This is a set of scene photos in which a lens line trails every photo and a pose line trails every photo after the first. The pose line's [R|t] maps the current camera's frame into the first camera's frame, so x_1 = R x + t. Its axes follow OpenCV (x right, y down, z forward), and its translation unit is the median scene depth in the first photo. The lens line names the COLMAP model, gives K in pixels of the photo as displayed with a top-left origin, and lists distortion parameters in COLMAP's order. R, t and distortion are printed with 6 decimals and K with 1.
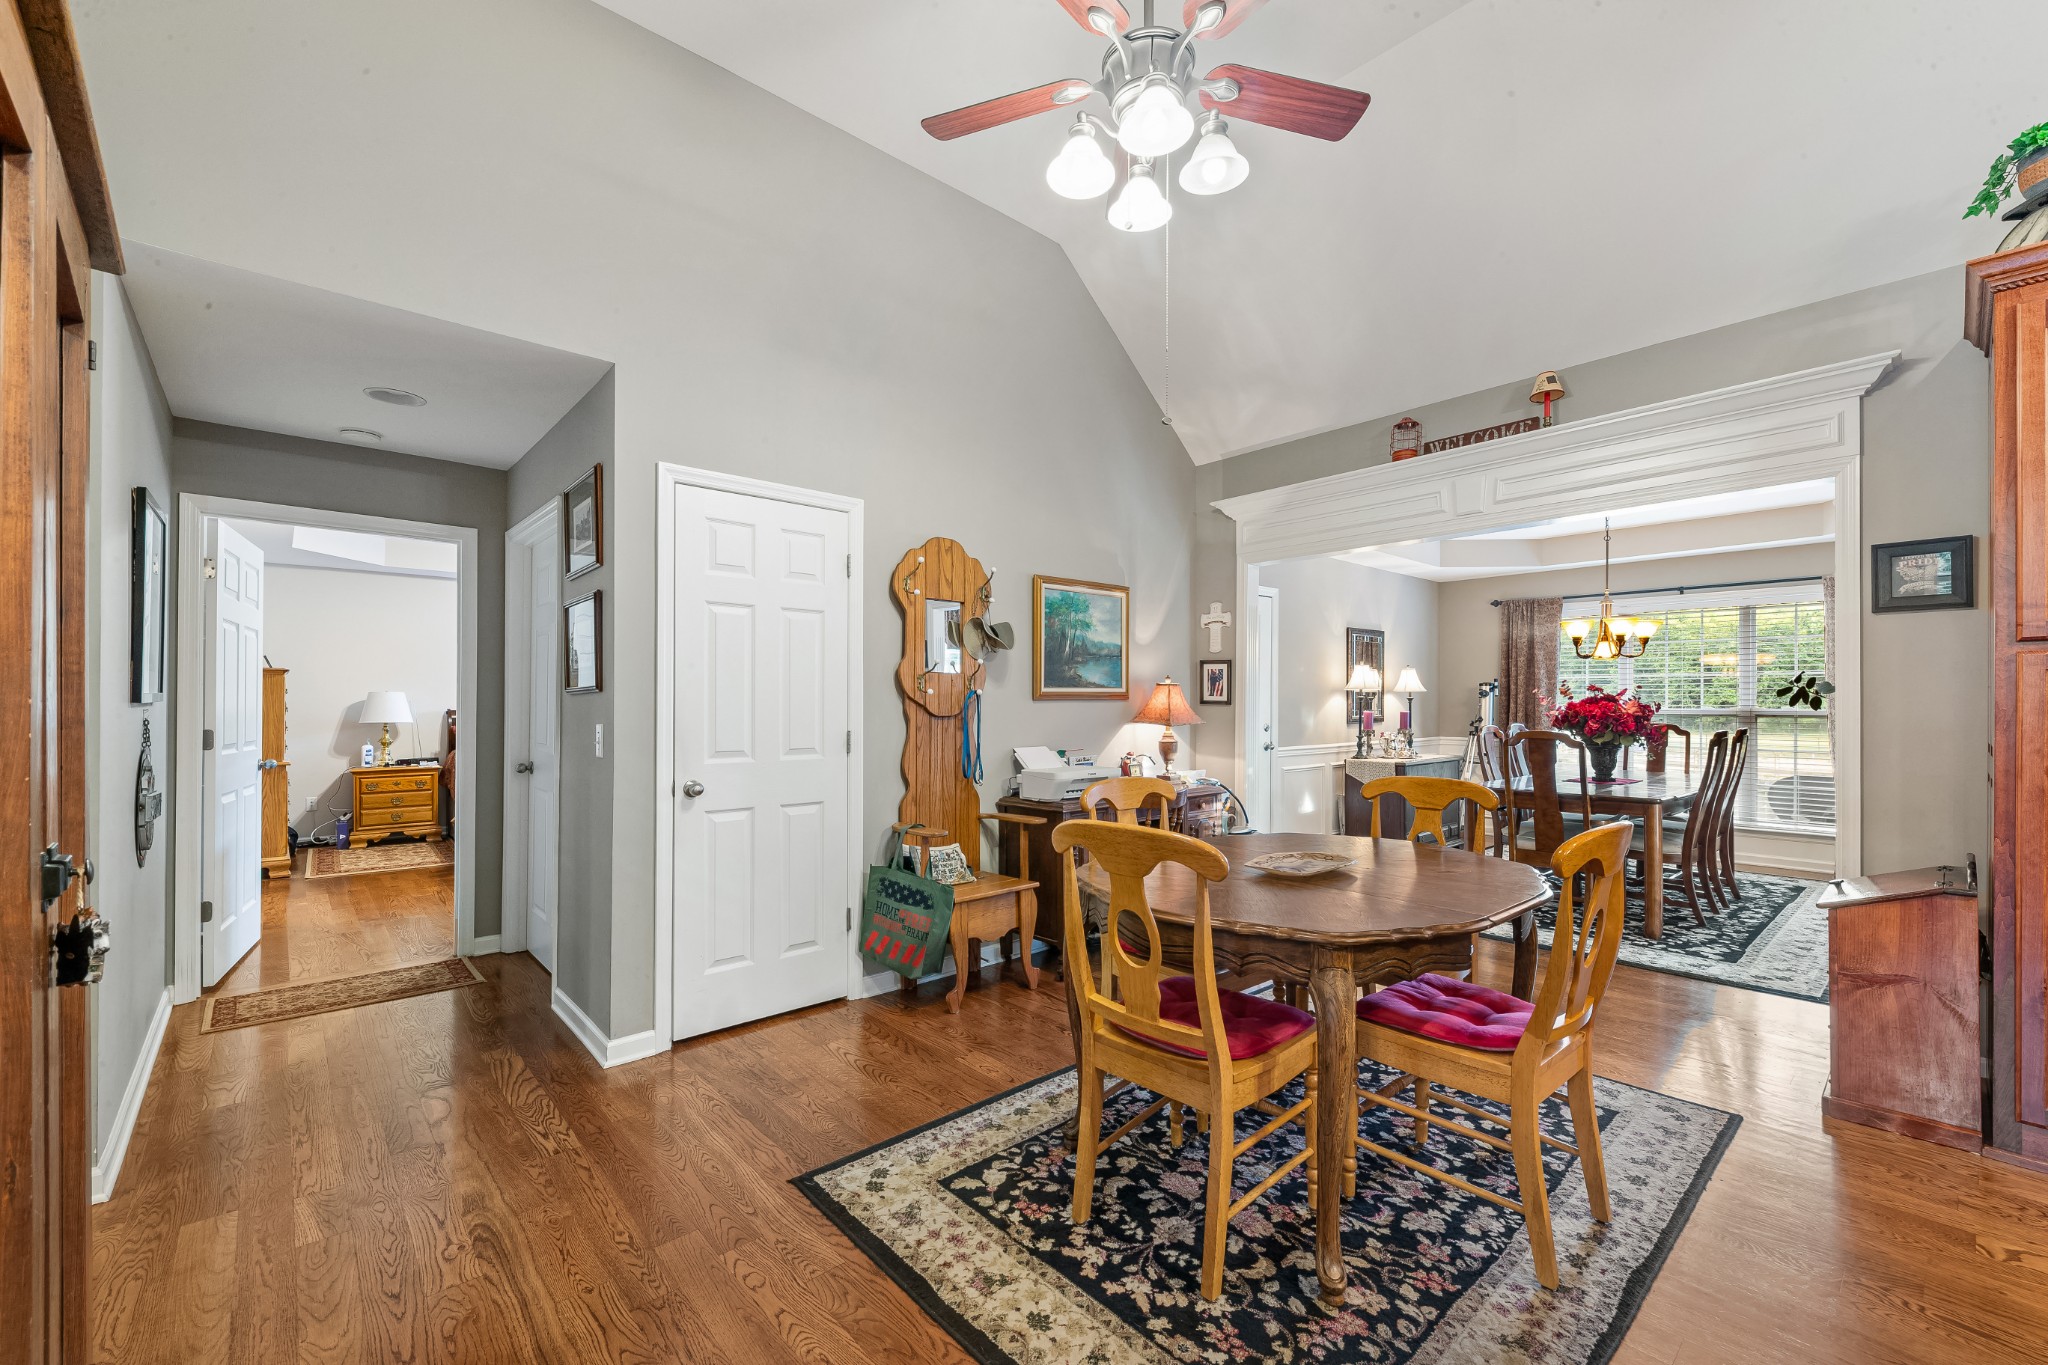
lens RADIAL K [[822.7, 0, 1033.3], [0, 822.7, 707.4], [0, 0, 1]] dist [0.000822, -0.000220]
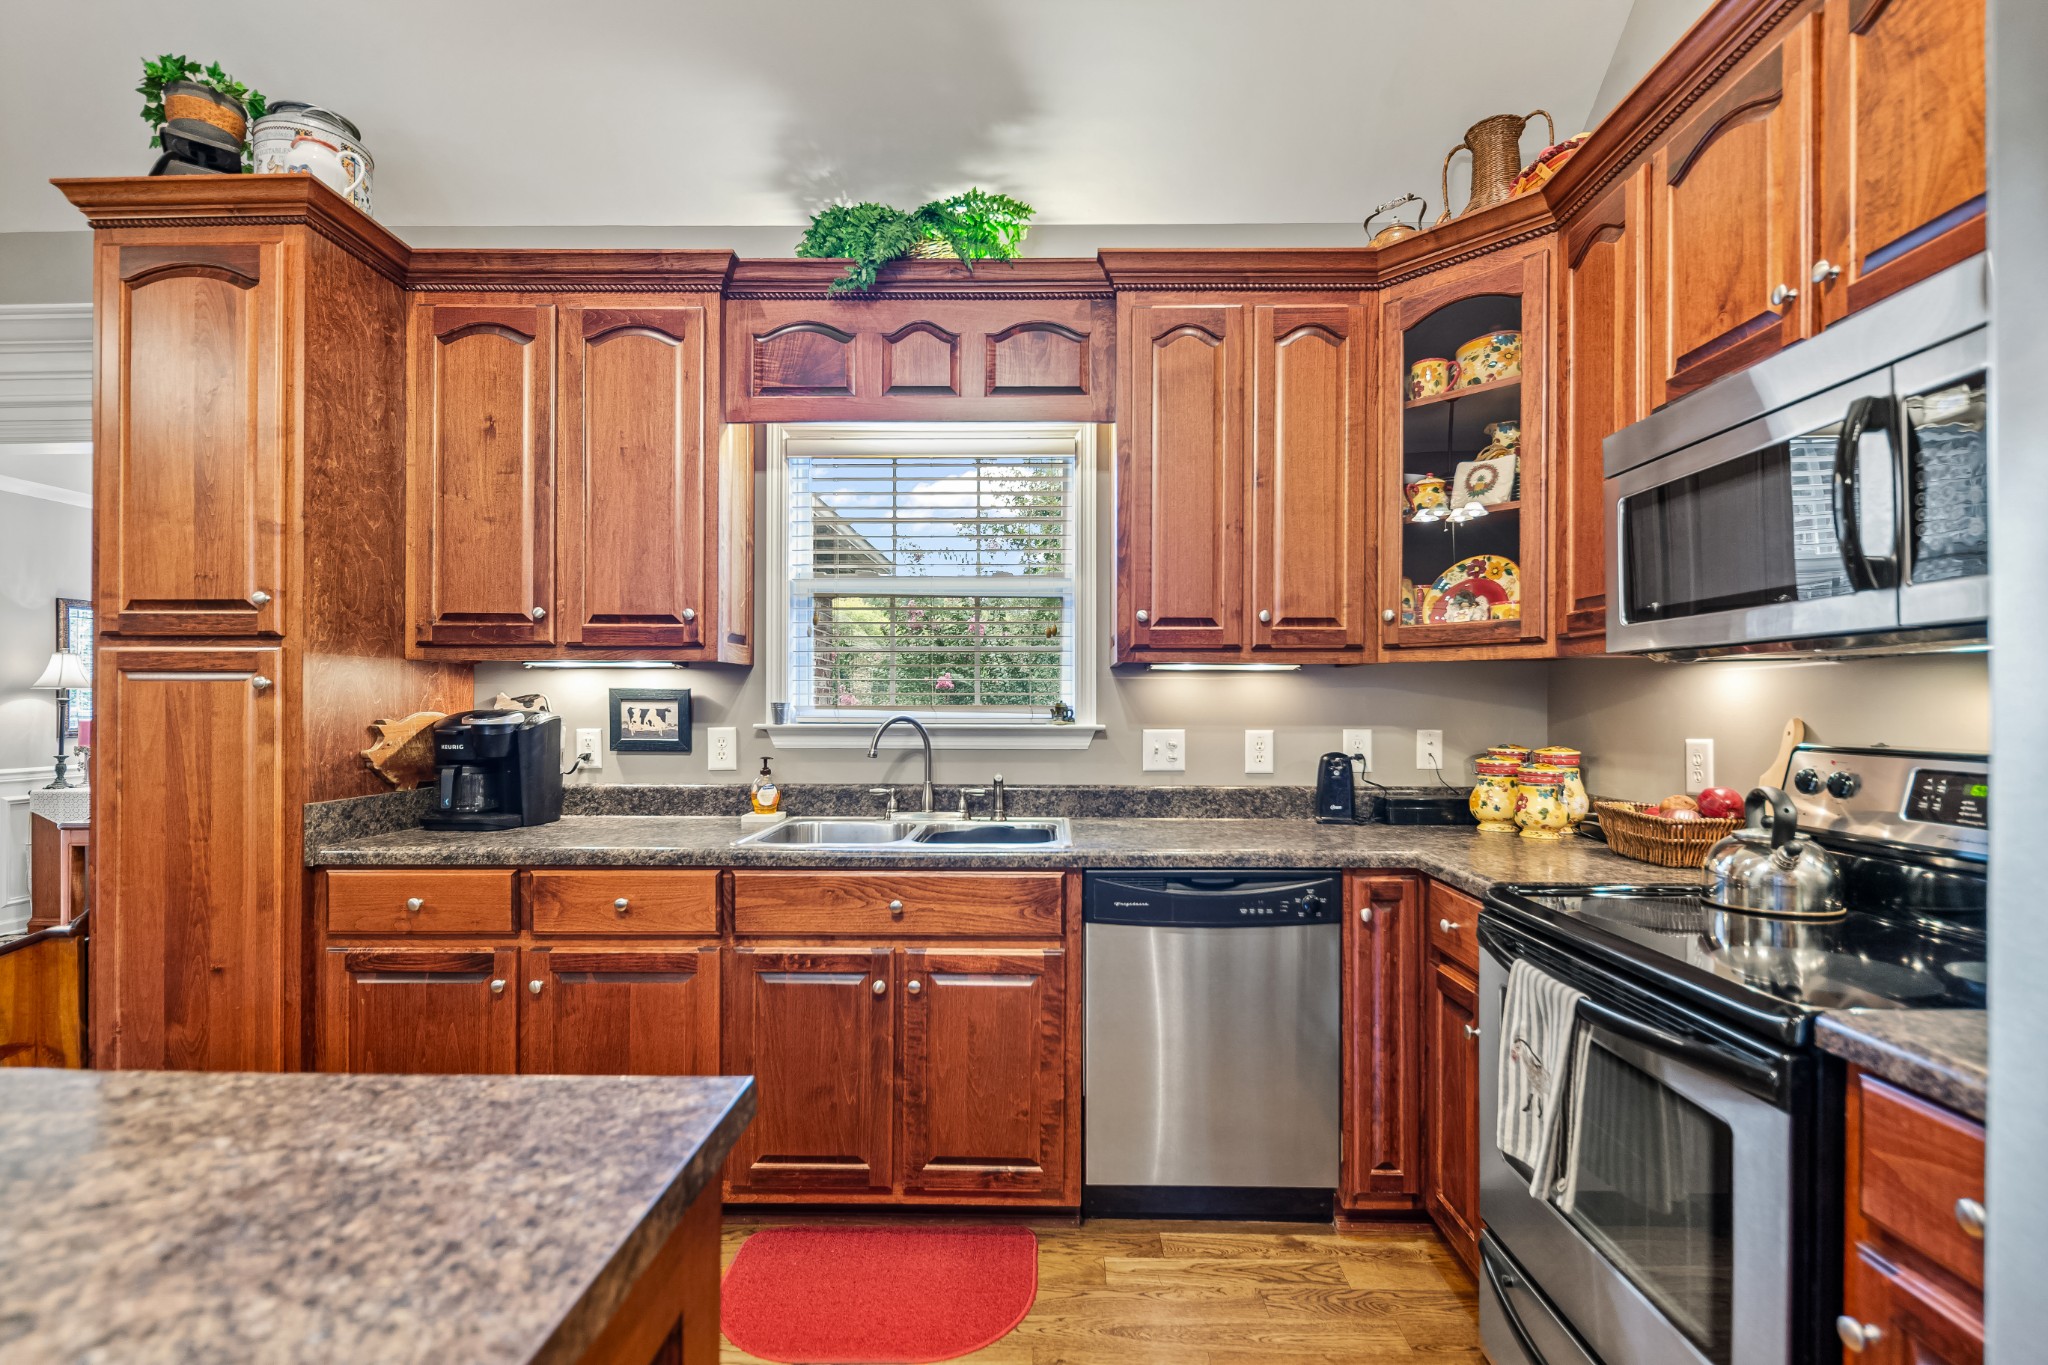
lens RADIAL K [[935.6, 0, 1035.8], [0, 935.6, 705.7], [0, 0, 1]] dist [0.009276, -0.006191]
pose [[0.680462, -0.001080, 0.732783, 0.684738], [0.006210, 0.999971, -0.004293, 0.002345], [-0.732757, 0.007472, 0.680449, -0.230248]]
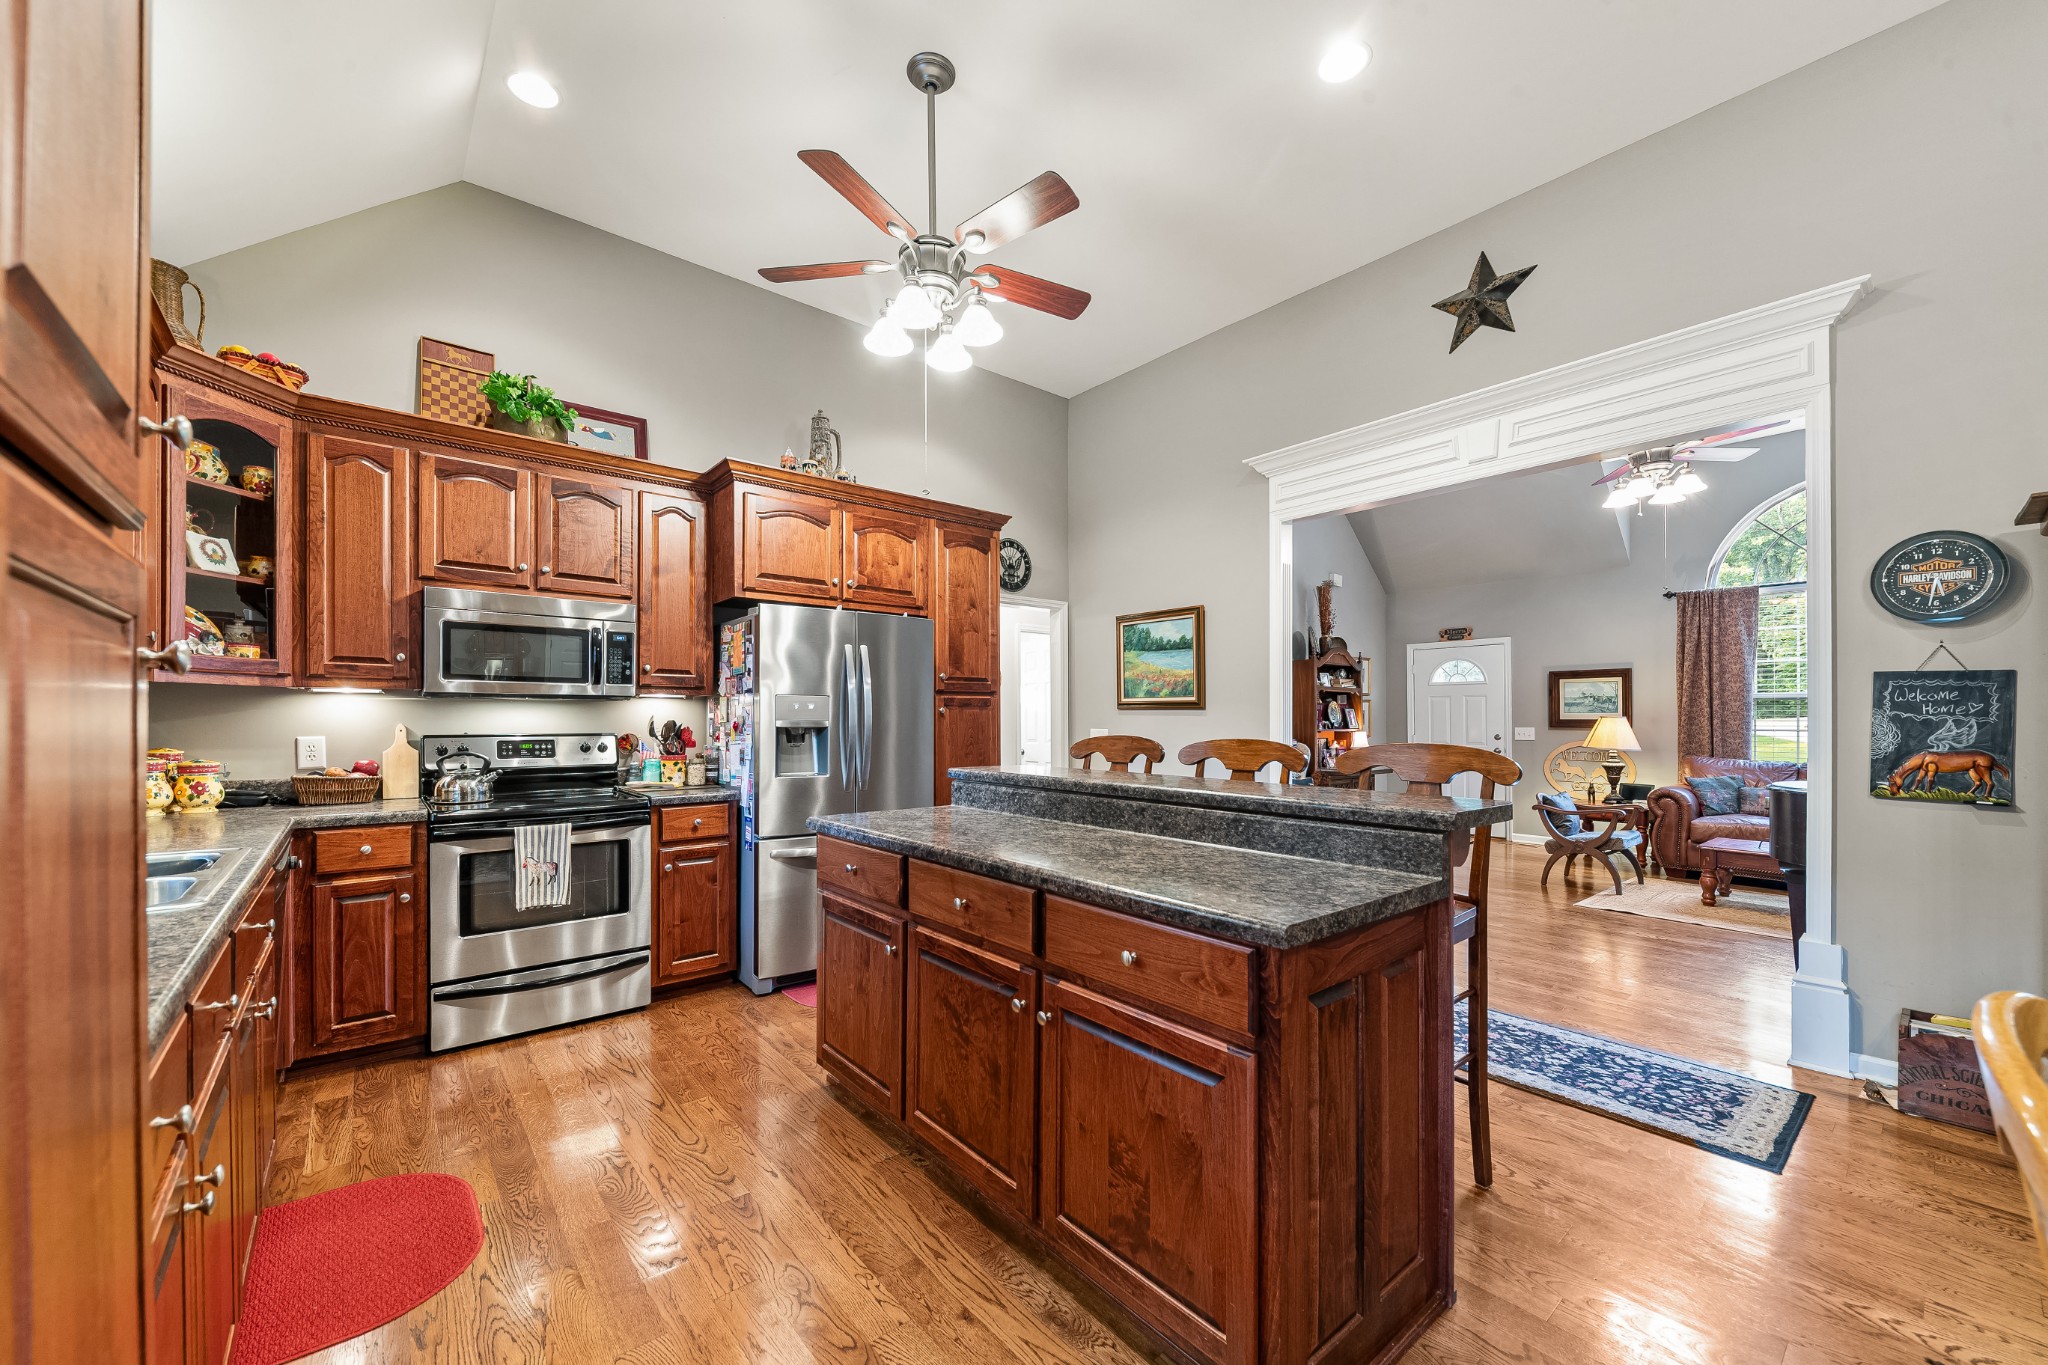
lens RADIAL K [[778.3, 0, 1025.1], [0, 778.3, 718.5], [0, 0, 1]] dist [0.003836, -0.002993]
pose [[-0.999262, -0.003634, 0.038240, 0.577708], [-0.003313, 0.999959, 0.008463, -0.006283], [-0.038269, 0.008330, -0.999233, 0.678192]]
